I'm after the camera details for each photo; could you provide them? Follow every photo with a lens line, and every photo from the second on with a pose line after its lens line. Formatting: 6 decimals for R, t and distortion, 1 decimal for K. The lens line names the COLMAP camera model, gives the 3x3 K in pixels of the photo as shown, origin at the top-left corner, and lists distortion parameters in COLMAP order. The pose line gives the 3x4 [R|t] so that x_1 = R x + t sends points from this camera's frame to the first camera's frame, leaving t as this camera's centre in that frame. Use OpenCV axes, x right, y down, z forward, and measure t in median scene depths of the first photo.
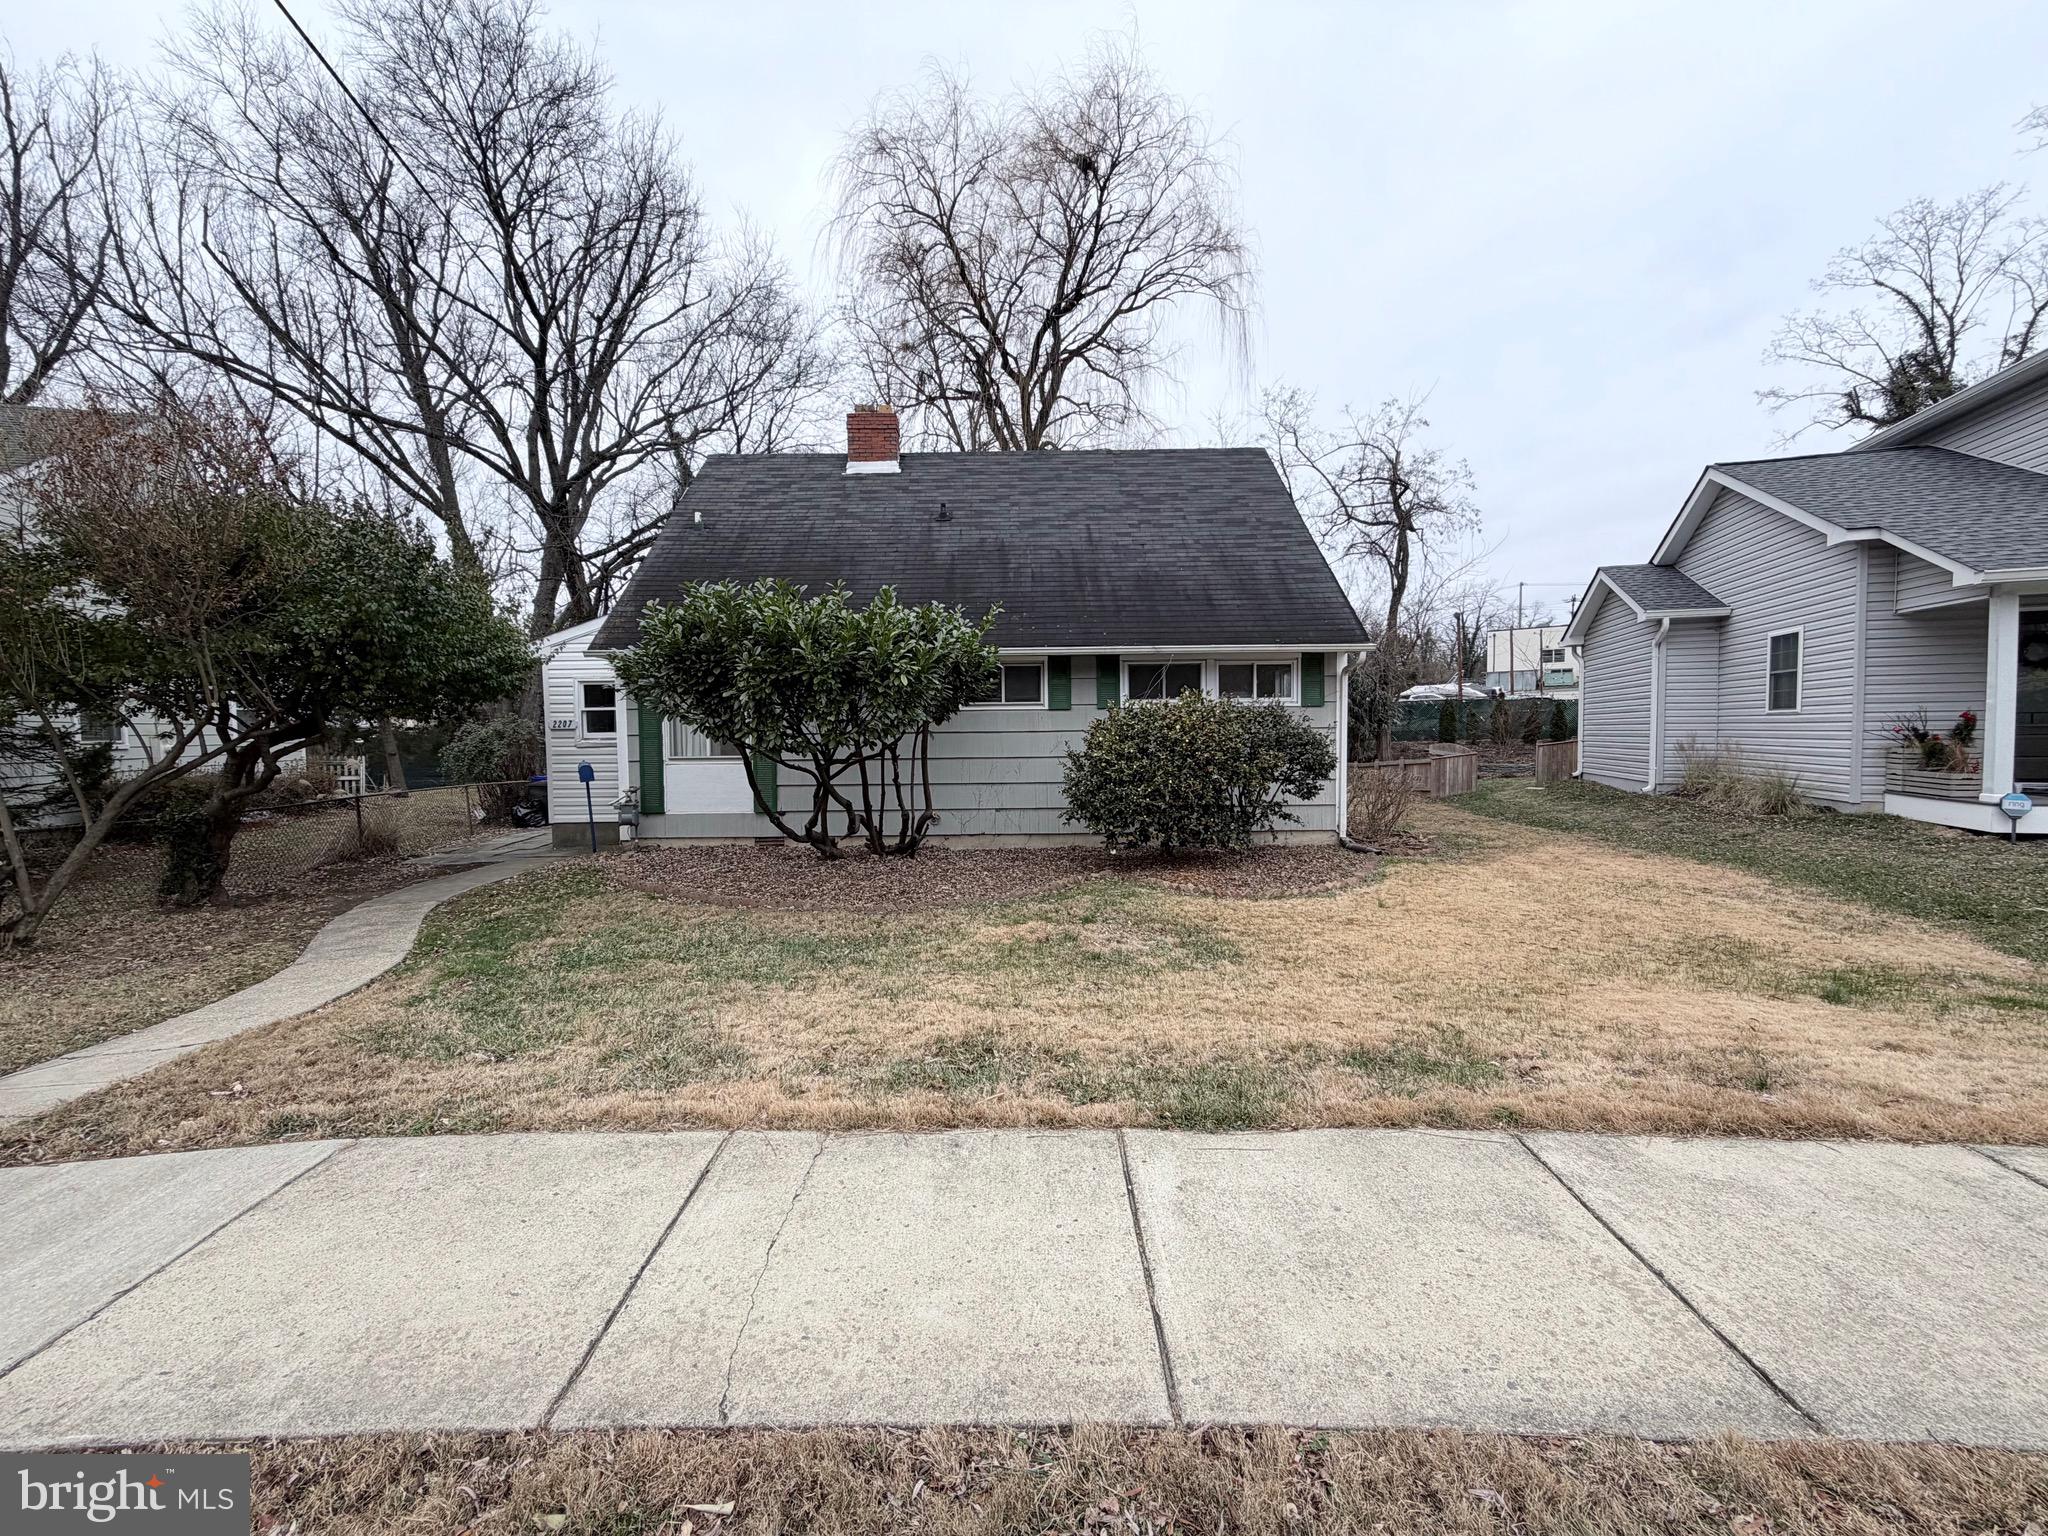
lens RADIAL K [[816.7, 0, 1020.0], [0, 816.7, 769.4], [0, 0, 1]] dist [-0.000737, 0.000358]
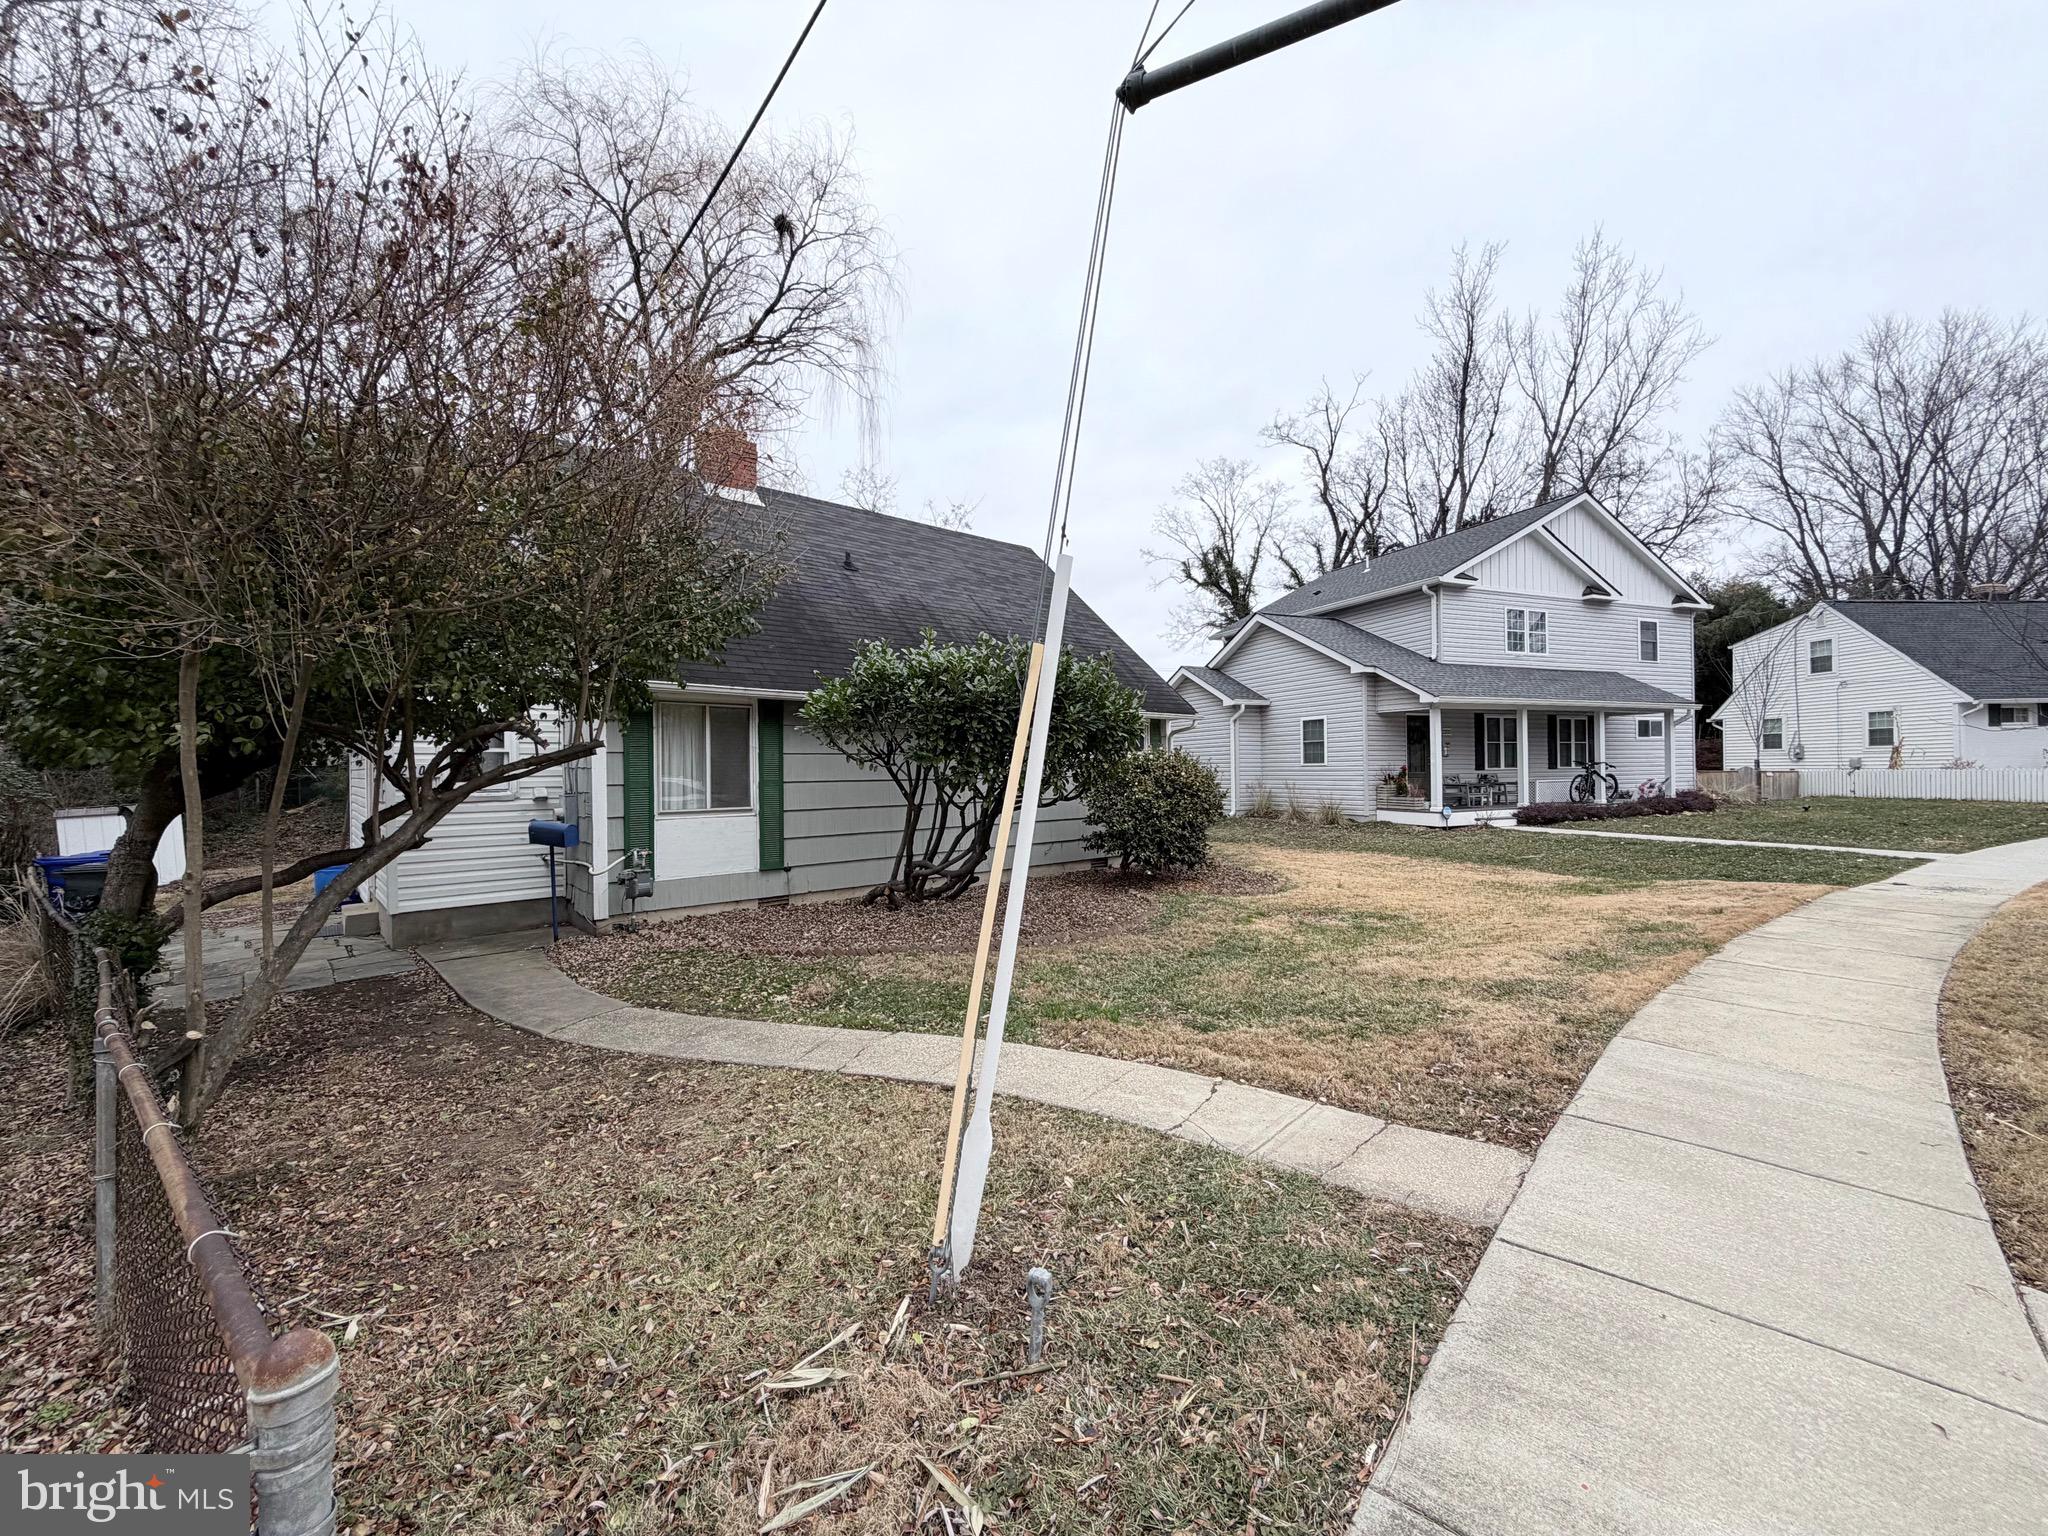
lens RADIAL K [[816.7, 0, 1013.8], [0, 816.7, 771.4], [0, 0, 1]] dist [-0.000737, 0.000358]
pose [[0.752101, 0.001495, 0.659047, -0.568365], [0.034945, 0.998500, -0.042145, -0.006085], [-0.658121, 0.054728, 0.750920, 0.115813]]
